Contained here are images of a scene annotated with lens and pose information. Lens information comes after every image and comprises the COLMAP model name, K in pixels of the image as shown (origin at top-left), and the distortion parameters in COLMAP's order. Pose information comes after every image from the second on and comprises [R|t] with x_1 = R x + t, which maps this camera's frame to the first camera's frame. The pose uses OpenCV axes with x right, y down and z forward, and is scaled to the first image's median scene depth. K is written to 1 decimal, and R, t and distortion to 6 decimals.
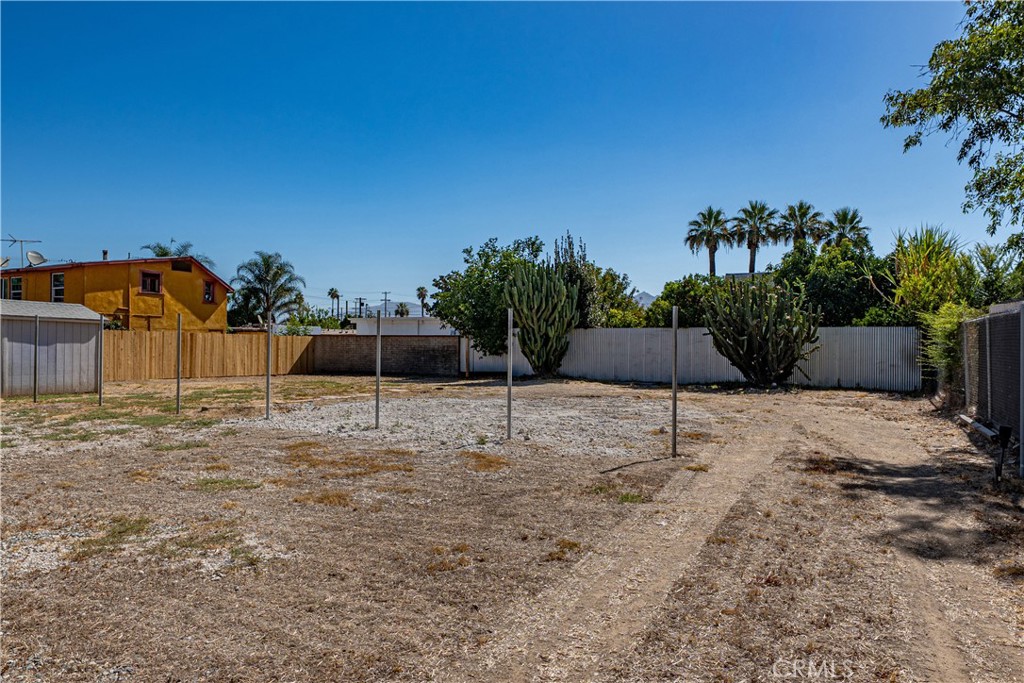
lens RADIAL K [[688.3, 0, 506.4], [0, 688.3, 344.1], [0, 0, 1]] dist [0.003435, -0.001040]
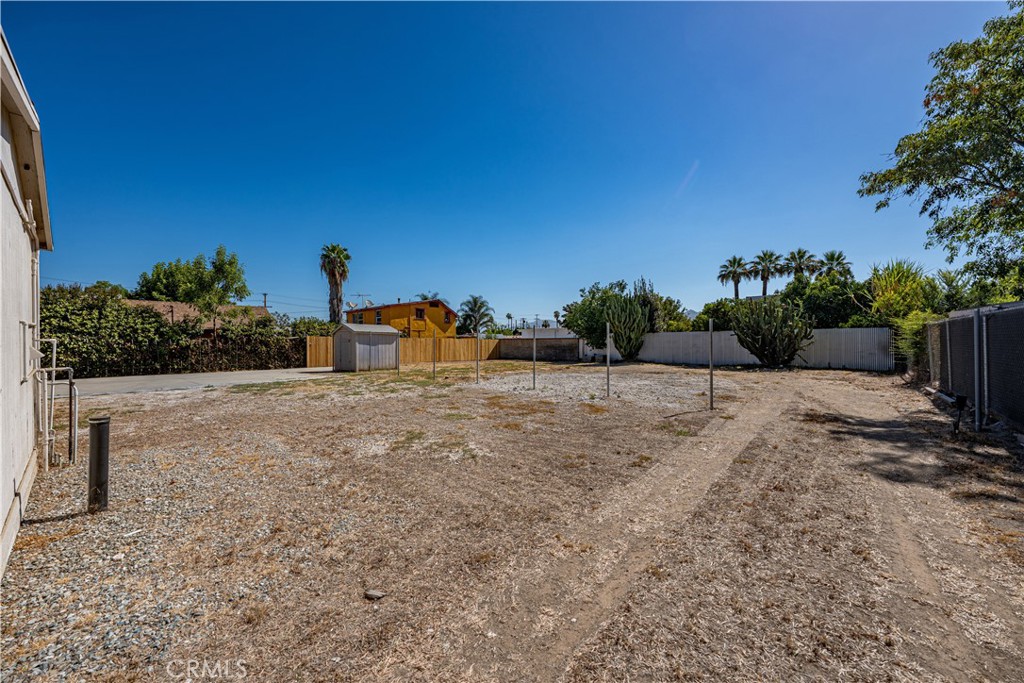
lens RADIAL K [[383.0, 0, 508.3], [0, 383.0, 340.8], [0, 0, 1]] dist [-0.000163, -0.000005]
pose [[0.969207, -0.013024, -0.245902, -0.000375], [0.011719, 0.999908, -0.006768, -0.000415], [0.245968, 0.003678, 0.969271, -0.004061]]
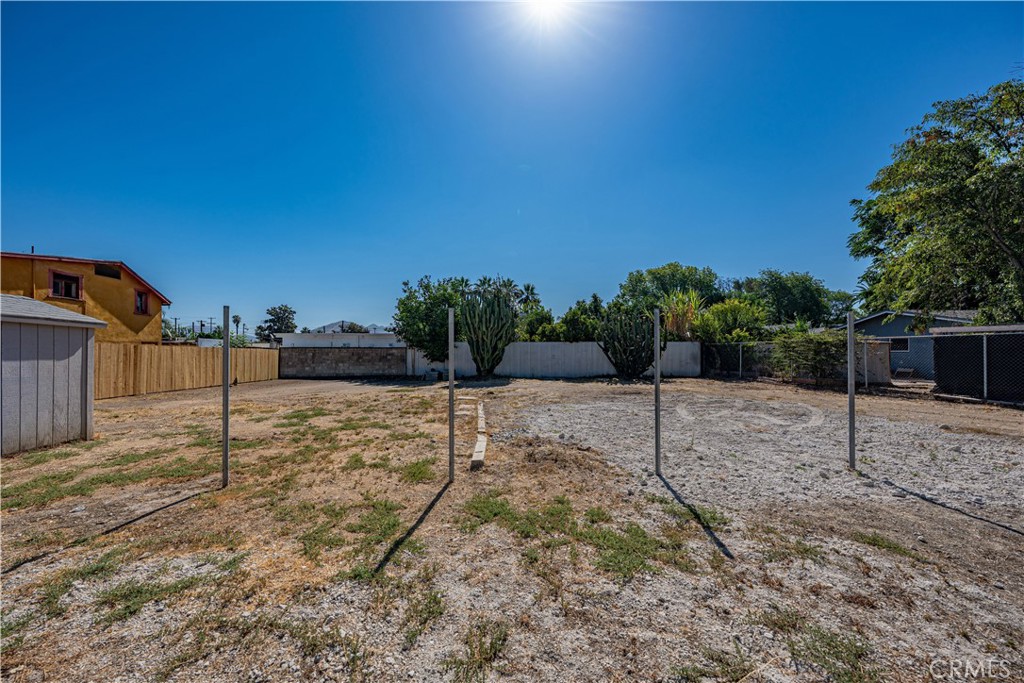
lens RADIAL K [[363.1, 0, 502.3], [0, 363.1, 351.3], [0, 0, 1]] dist [-0.001666, -0.000088]
pose [[0.858152, -0.007992, 0.513334, -0.286599], [0.009325, 0.999957, -0.000019, -0.003487], [-0.513311, 0.004803, 0.858189, 0.342918]]
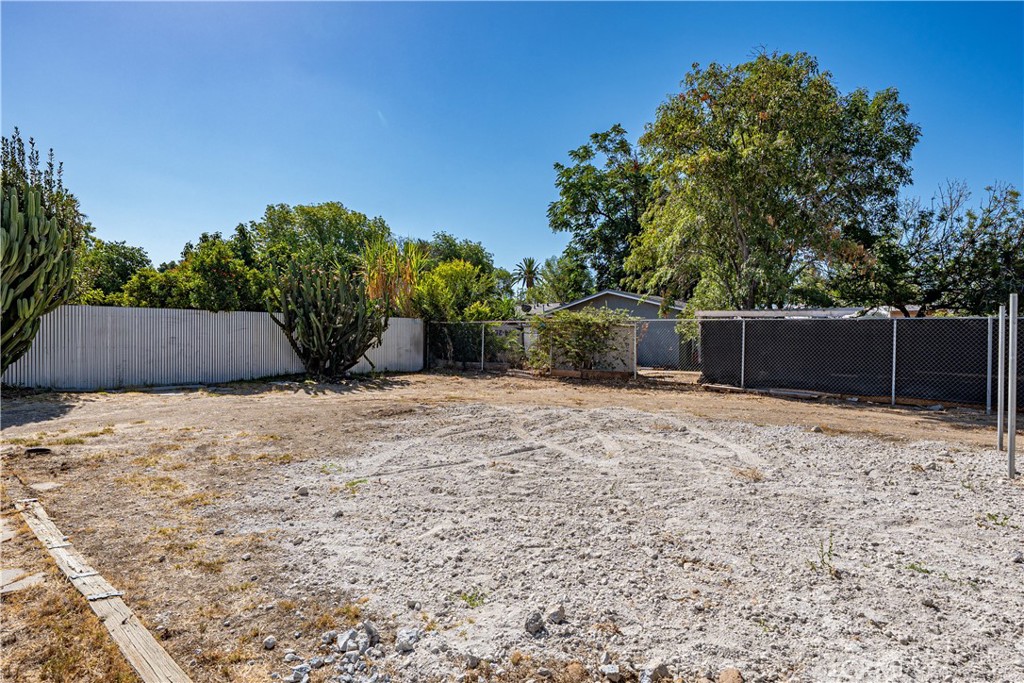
lens RADIAL K [[533.1, 0, 505.7], [0, 533.1, 339.8], [0, 0, 1]] dist [-0.002949, -0.000071]
pose [[0.240716, -0.013306, 0.970504, -0.234187], [-0.008695, 0.999836, 0.015864, -0.002863], [-0.970557, -0.012257, 0.240561, 0.495833]]
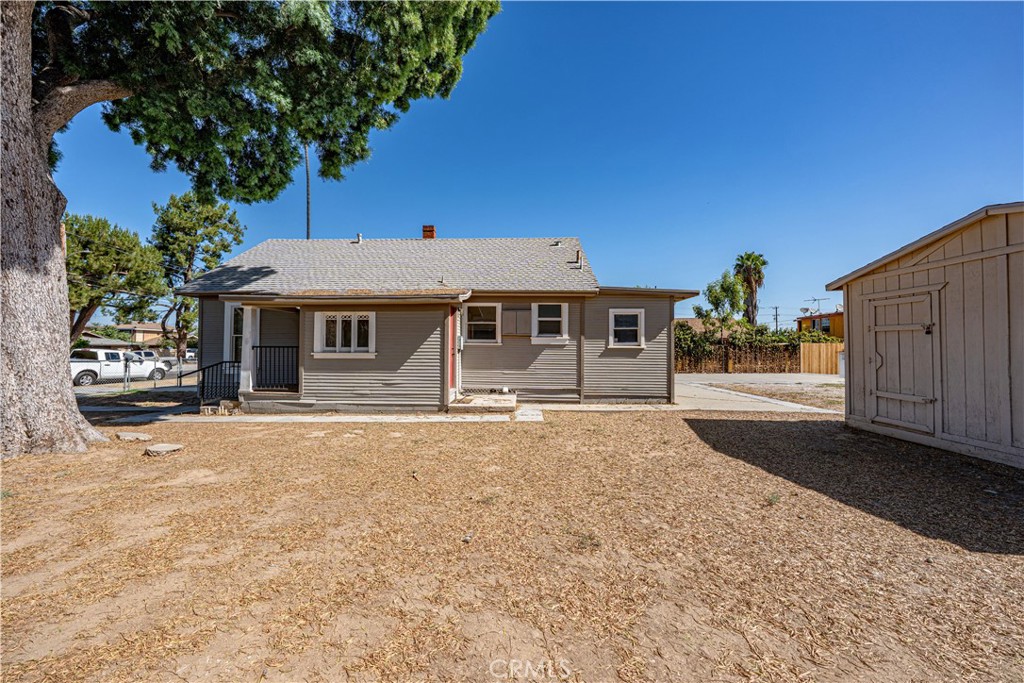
lens RADIAL K [[367.4, 0, 506.7], [0, 367.4, 340.0], [0, 0, 1]] dist [0.000589, 0.000033]
pose [[0.412808, -0.029133, -0.910352, -0.133966], [-0.000074, 0.999487, -0.032019, -0.000491], [0.910818, 0.013285, 0.412594, -0.269271]]
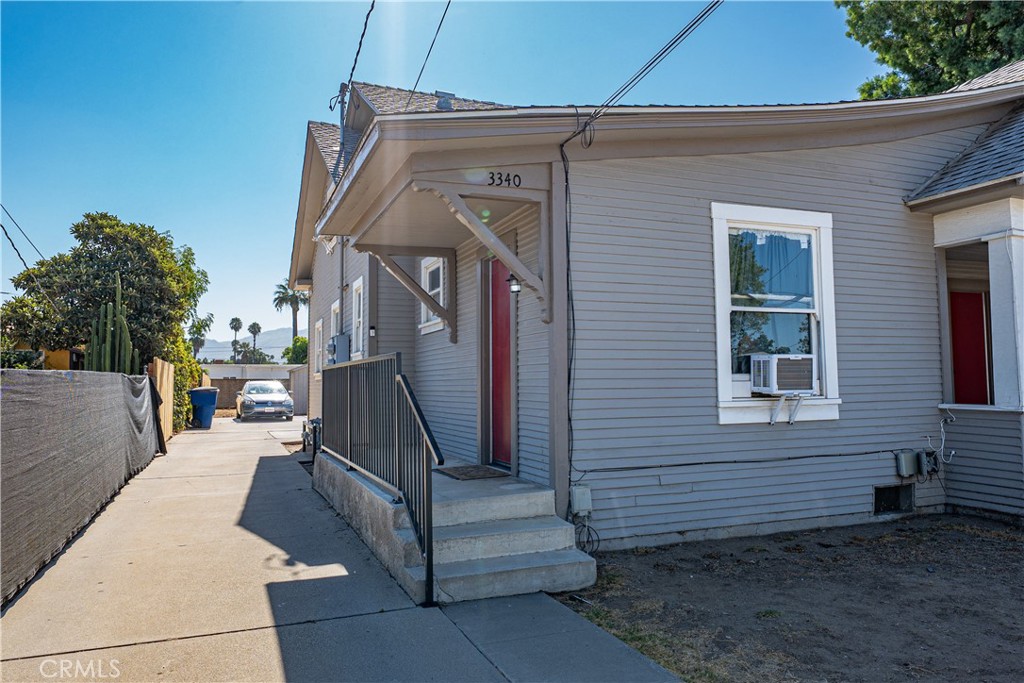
lens RADIAL K [[699.9, 0, 512.0], [0, 699.9, 341.5], [0, 0, 1]] dist [0.004501, -0.000039]
pose [[0.651840, 0.035080, 0.757544, -1.102595], [0.013359, 0.998243, -0.057721, -0.000093], [-0.758239, 0.047745, 0.650227, -0.340862]]
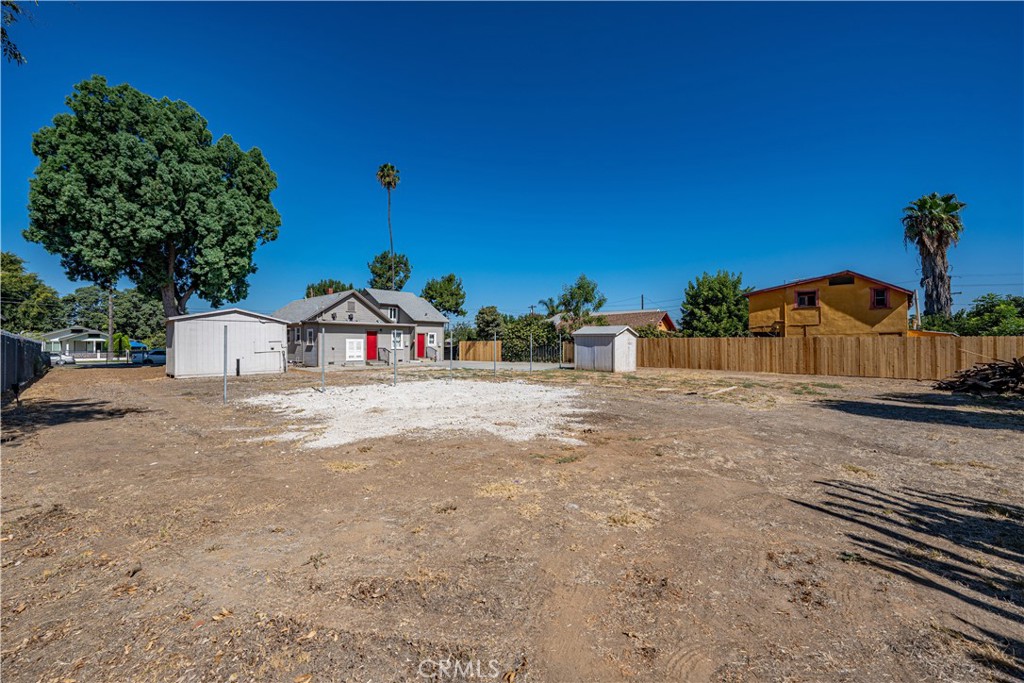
lens RADIAL K [[398.5, 0, 507.9], [0, 398.5, 342.5], [0, 0, 1]] dist [-0.000985, -0.000067]
pose [[-0.253626, -0.012979, -0.967215, 0.351017], [0.000127, 0.999910, -0.013452, 0.002477], [0.967302, -0.003535, -0.253601, 0.653272]]
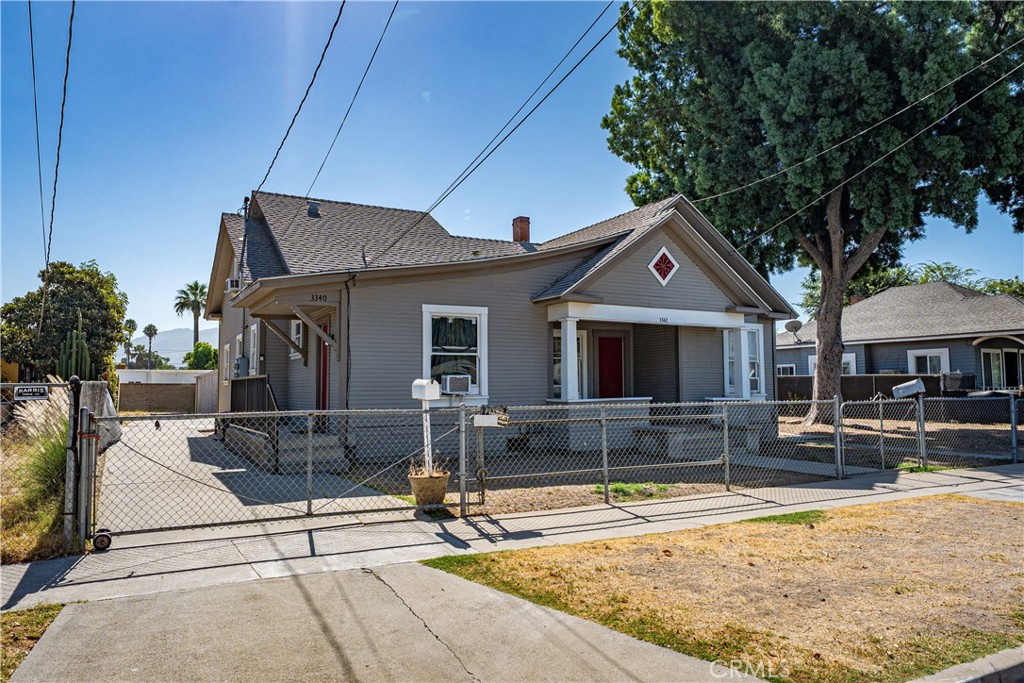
lens RADIAL K [[711.8, 0, 506.1], [0, 711.8, 343.7], [0, 0, 1]] dist [0.008003, 0.003038]
pose [[0.561198, 0.044223, 0.826499, -1.256965], [0.009316, 0.998171, -0.059734, 0.000166], [-0.827629, 0.041222, 0.559760, -0.556632]]
